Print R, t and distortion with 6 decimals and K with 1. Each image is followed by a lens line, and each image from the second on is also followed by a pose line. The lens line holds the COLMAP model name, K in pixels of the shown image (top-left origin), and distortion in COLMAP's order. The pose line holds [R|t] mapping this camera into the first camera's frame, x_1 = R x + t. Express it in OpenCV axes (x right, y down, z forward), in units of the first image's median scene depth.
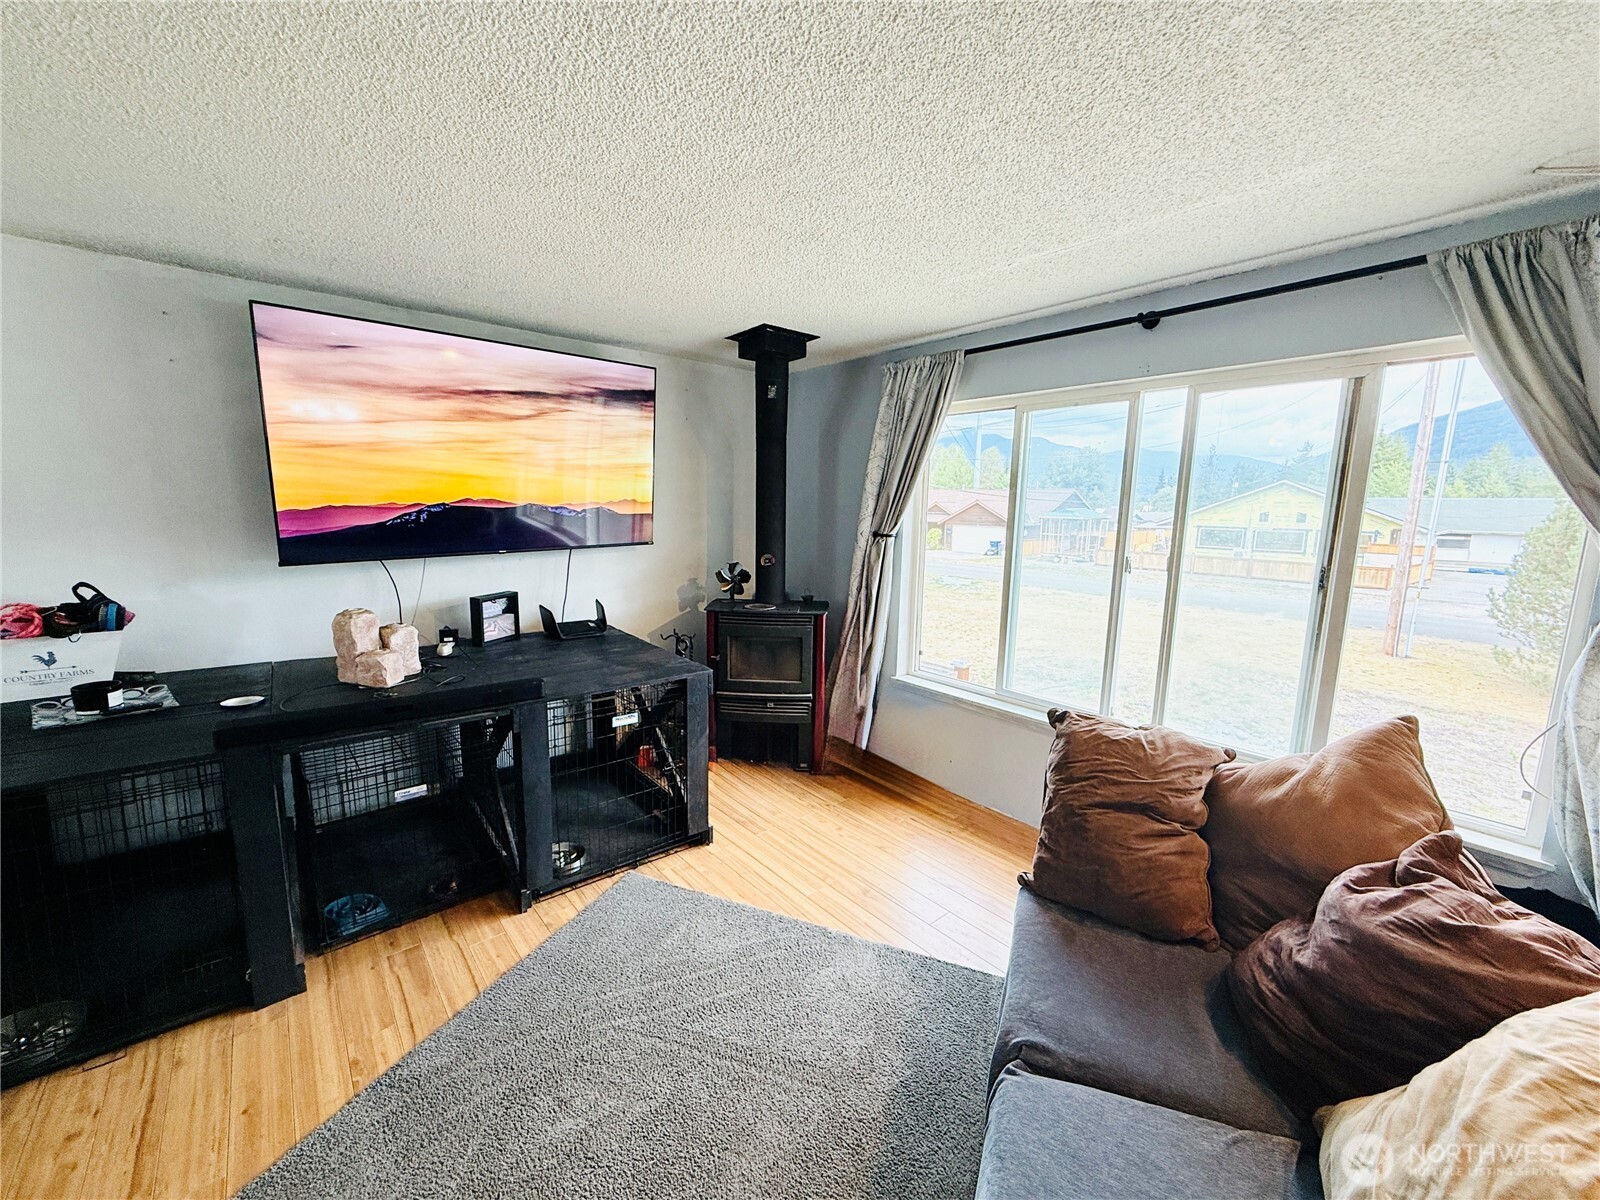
lens RADIAL K [[637.0, 0, 795.7], [0, 637.0, 602.6], [0, 0, 1]] dist [-0.000546, 0.000096]
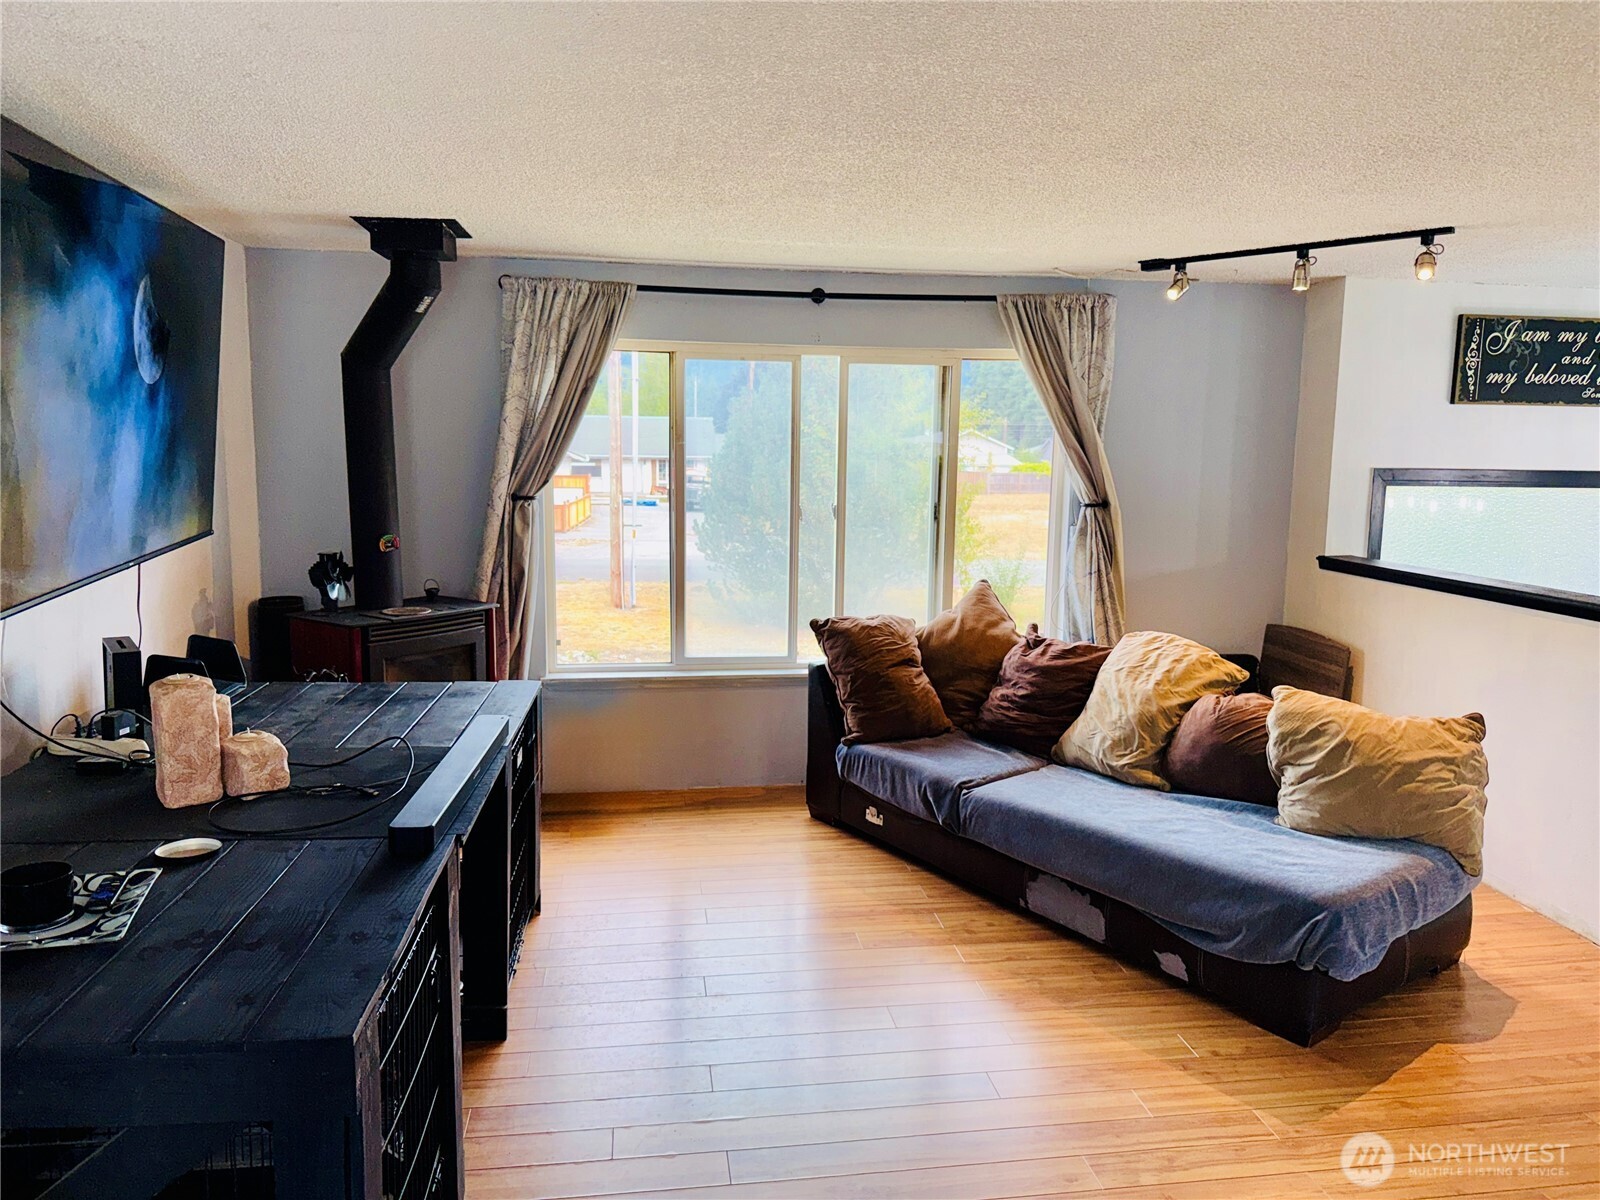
lens RADIAL K [[1118.0, 0, 800.0], [0, 1118.0, 600.0], [0, 0, 1]] dist [0.029781, -0.053585]
pose [[0.534473, -0.132397, 0.834751, -1.122580], [0.125863, 0.989110, 0.076292, -0.059290], [-0.835761, 0.064288, 0.545317, -0.021535]]
